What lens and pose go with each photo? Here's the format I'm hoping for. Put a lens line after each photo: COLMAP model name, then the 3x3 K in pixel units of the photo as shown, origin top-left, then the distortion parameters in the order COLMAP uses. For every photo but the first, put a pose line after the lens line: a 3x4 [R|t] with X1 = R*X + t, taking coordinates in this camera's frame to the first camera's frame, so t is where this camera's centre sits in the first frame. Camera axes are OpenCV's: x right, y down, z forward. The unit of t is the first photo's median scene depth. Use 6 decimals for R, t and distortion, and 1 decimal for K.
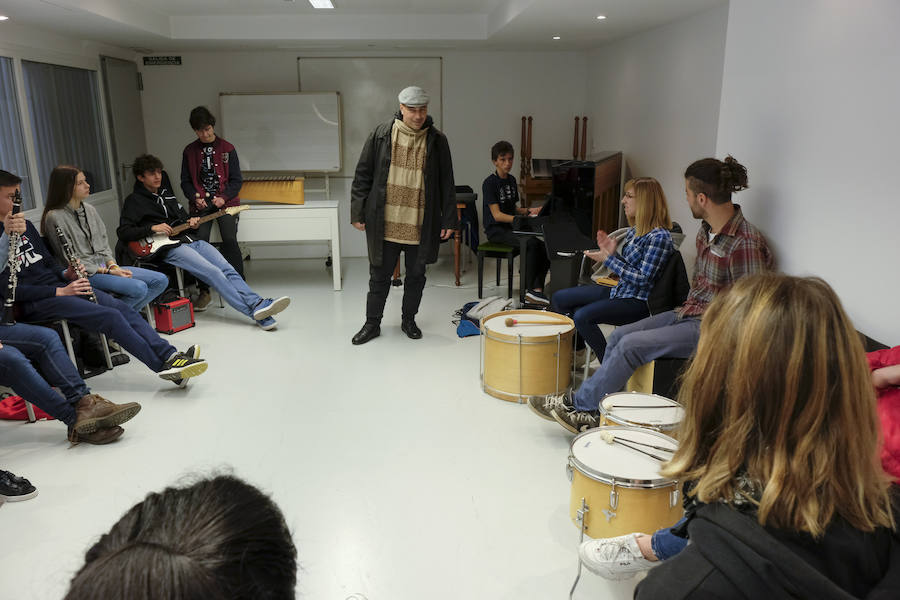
lens RADIAL K [[702.4, 0, 442.9], [0, 702.4, 288.6], [0, 0, 1]] dist [-0.014394, -0.000791]
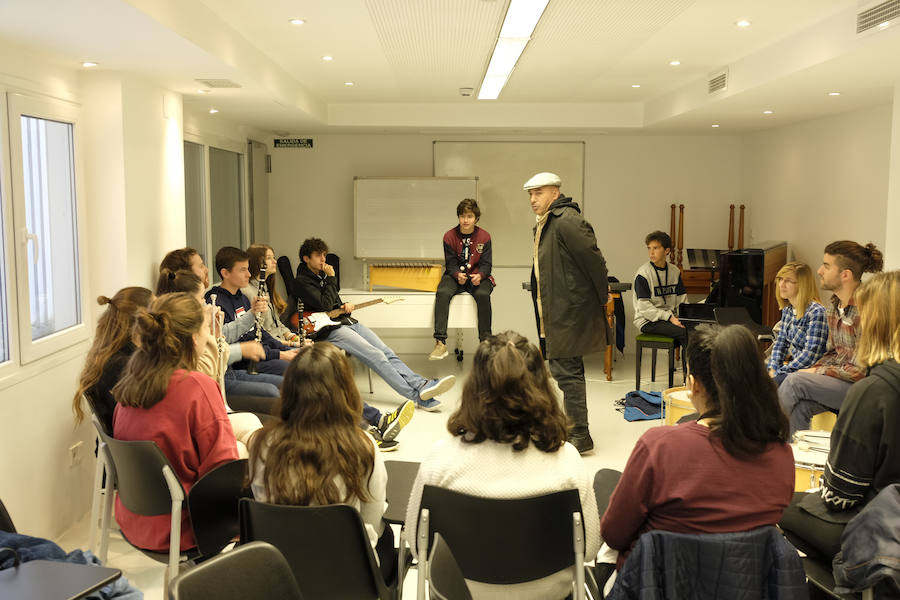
lens RADIAL K [[992.9, 0, 449.2], [0, 992.9, 286.4], [0, 0, 1]] dist [0.056622, -0.012388]
pose [[0.998043, 0.015083, -0.060692, -0.112737], [-0.024352, 0.987613, -0.155008, 0.081661], [0.057602, 0.156182, 0.986047, -0.332633]]
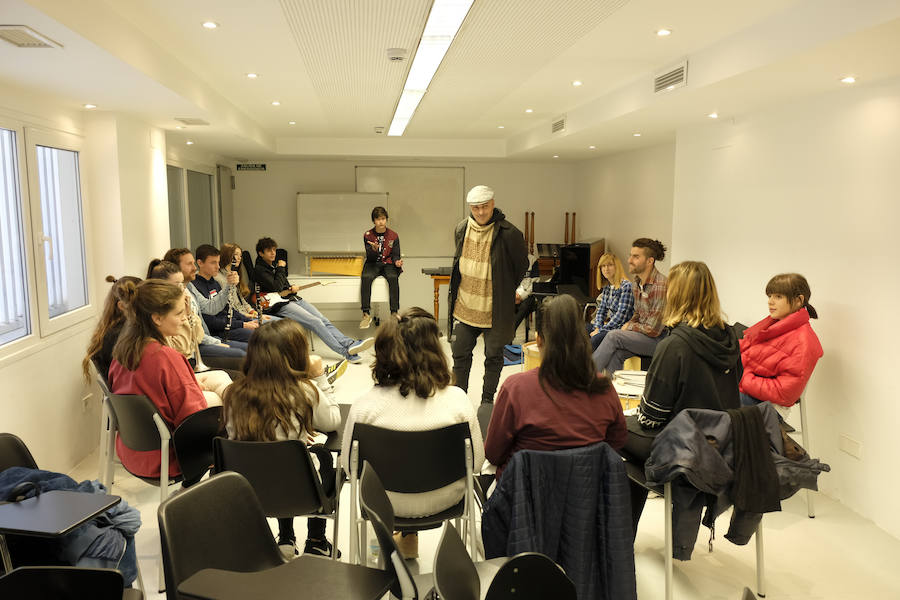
lens RADIAL K [[704.1, 0, 448.9], [0, 704.1, 295.1], [0, 0, 1]] dist [-0.010684, -0.000317]
pose [[0.998546, 0.001770, 0.053874, -0.115894], [0.004790, 0.992592, -0.121403, 0.076235], [-0.053690, 0.121485, 0.991140, -0.311134]]
